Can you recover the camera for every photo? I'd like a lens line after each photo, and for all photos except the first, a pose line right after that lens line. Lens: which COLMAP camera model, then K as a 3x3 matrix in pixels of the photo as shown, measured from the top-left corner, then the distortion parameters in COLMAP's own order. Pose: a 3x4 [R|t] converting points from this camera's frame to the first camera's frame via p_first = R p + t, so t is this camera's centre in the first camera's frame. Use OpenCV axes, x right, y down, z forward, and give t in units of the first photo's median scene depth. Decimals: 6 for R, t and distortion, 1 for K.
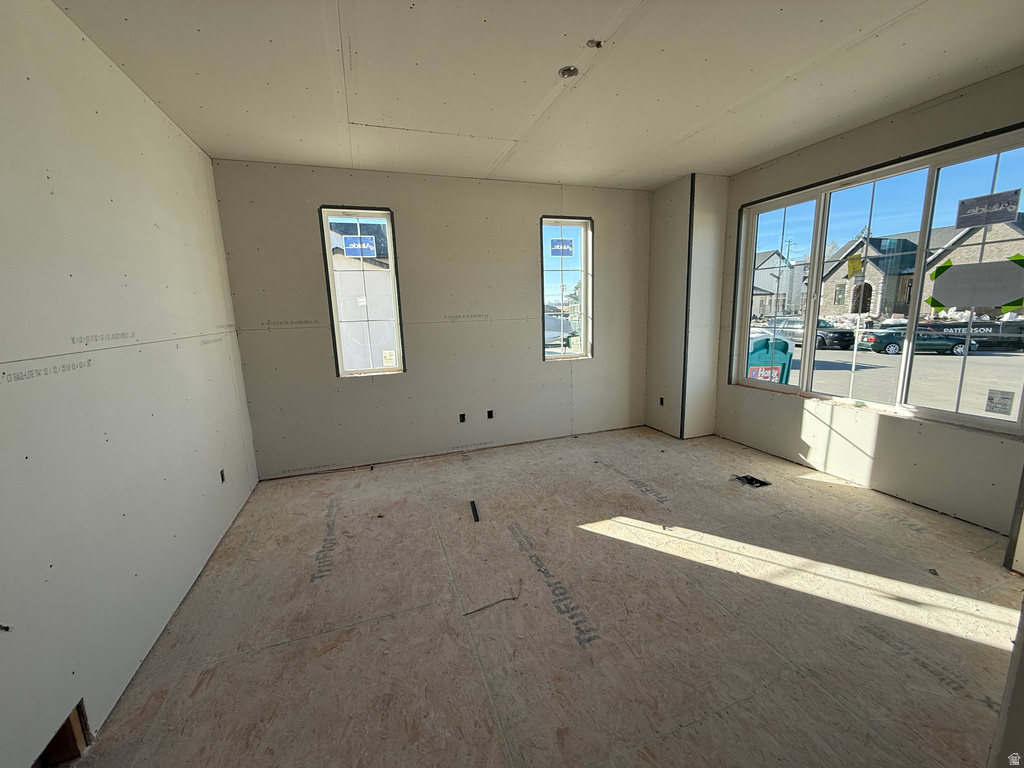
lens RADIAL K [[406.5, 0, 512.1], [0, 406.5, 382.5], [0, 0, 1]] dist [0.003873, 0.000233]
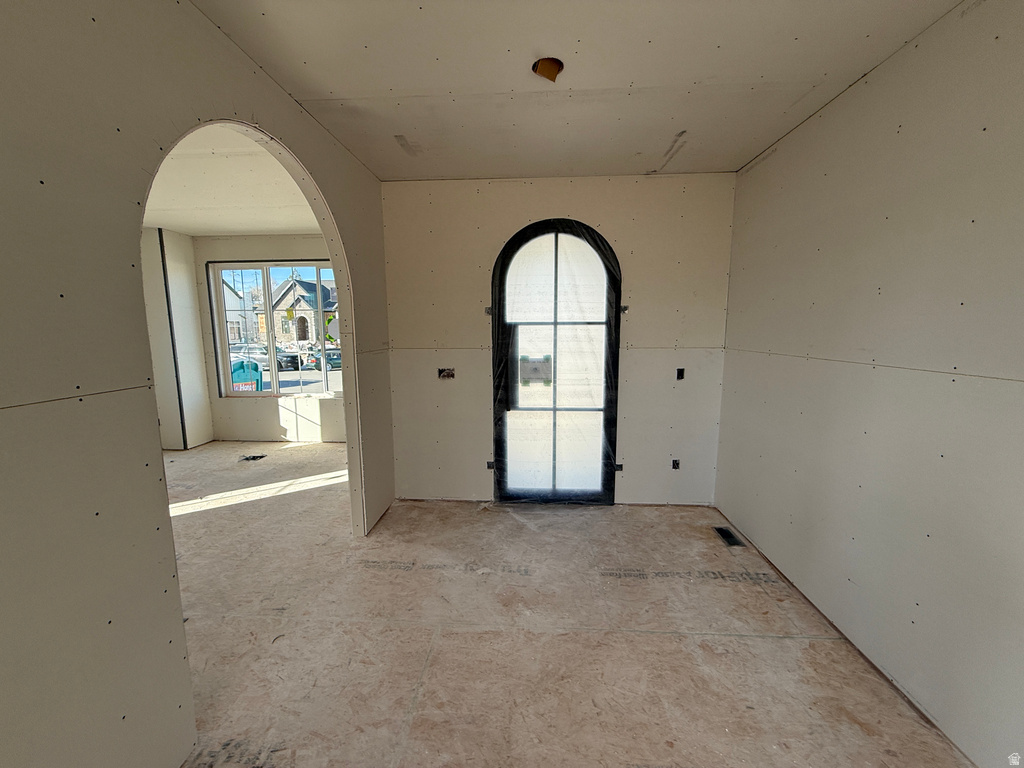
lens RADIAL K [[406.5, 0, 511.2], [0, 406.5, 382.4], [0, 0, 1]] dist [0.003873, 0.000233]
pose [[0.391267, -0.095026, 0.915358, -0.265859], [0.154098, 0.987376, 0.036634, 0.049722], [-0.907284, 0.126721, 0.400971, -0.333662]]
